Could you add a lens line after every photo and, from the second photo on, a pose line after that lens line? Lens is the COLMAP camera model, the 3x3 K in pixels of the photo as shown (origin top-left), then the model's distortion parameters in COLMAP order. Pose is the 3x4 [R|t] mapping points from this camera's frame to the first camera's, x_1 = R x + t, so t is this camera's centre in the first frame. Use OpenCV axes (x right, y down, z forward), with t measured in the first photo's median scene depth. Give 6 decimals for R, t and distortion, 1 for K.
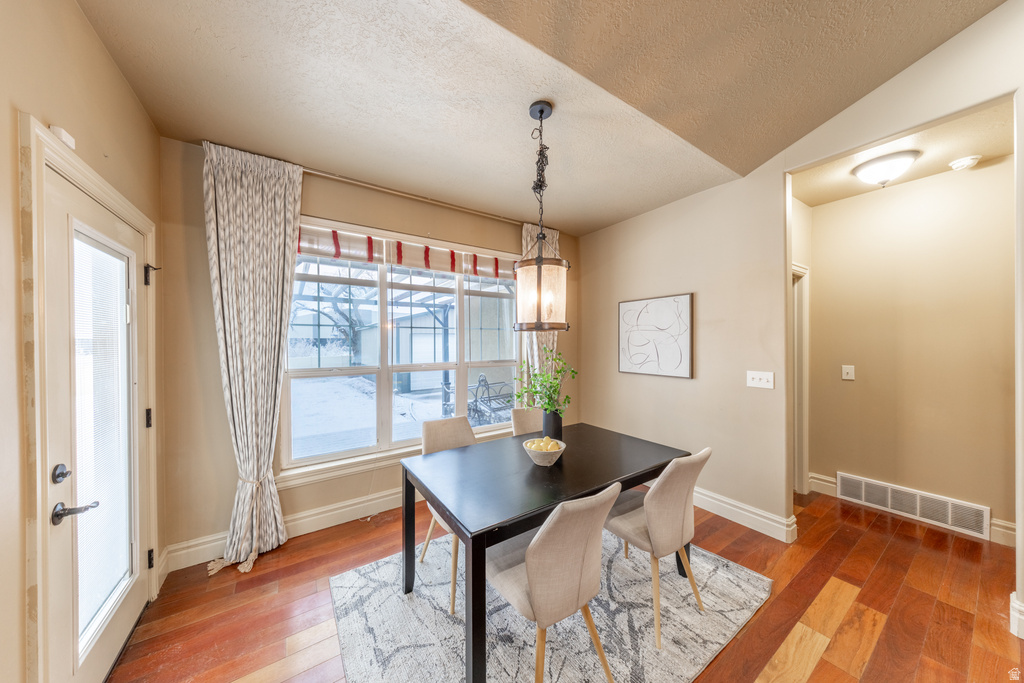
lens RADIAL K [[324.3, 0, 508.2], [0, 324.3, 346.4], [0, 0, 1]] dist [0.005238, -0.000556]
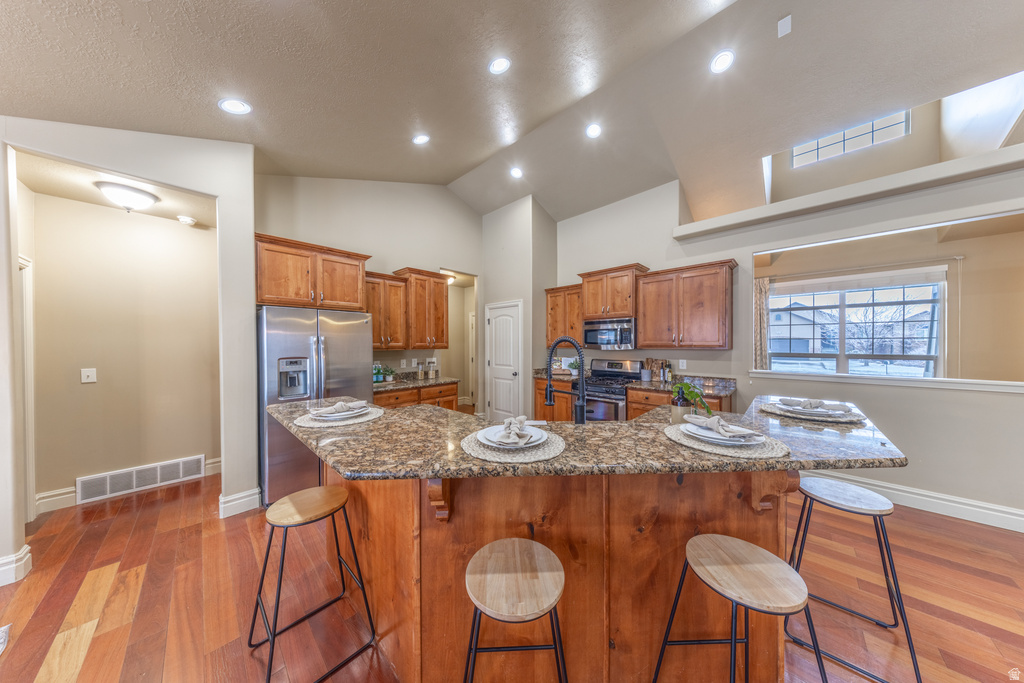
lens RADIAL K [[294.6, 0, 520.7], [0, 294.6, 343.9], [0, 0, 1]] dist [0.003768, -0.000142]
pose [[-0.245870, 0.003047, 0.969298, -0.219110], [0.015715, 0.999876, 0.000843, 0.002833], [-0.969175, 0.015440, -0.245888, -0.089993]]
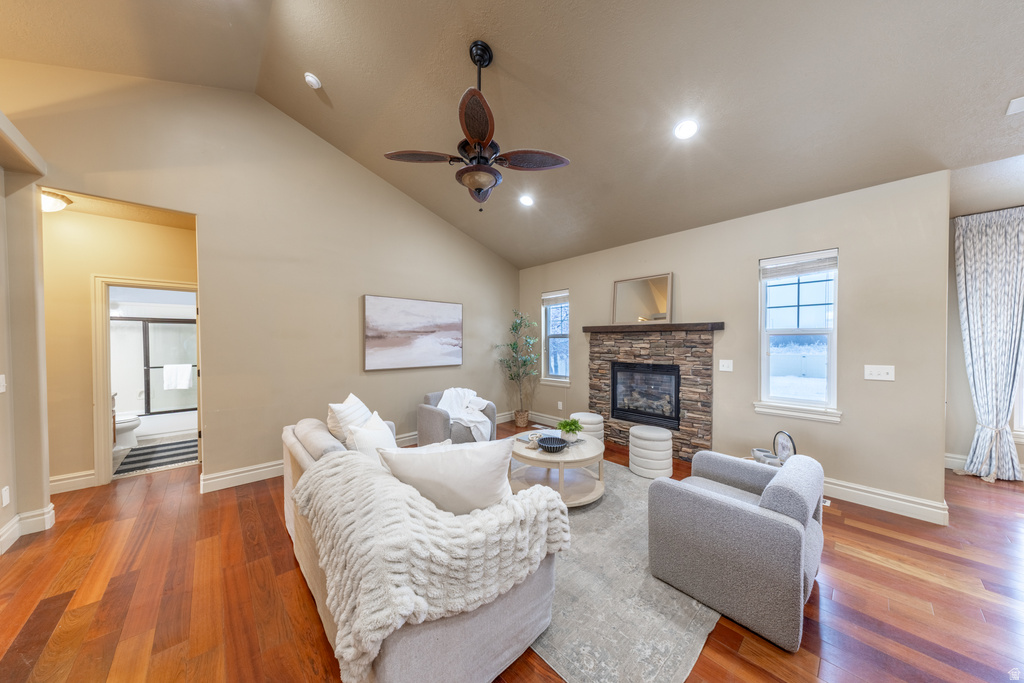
lens RADIAL K [[324.3, 0, 511.9], [0, 324.3, 345.2], [0, 0, 1]] dist [0.005238, -0.000556]
pose [[0.166936, 0.017909, -0.985805, 0.336907], [-0.006592, 0.999833, 0.017048, 0.014668], [0.985946, 0.003653, 0.167026, -1.452196]]
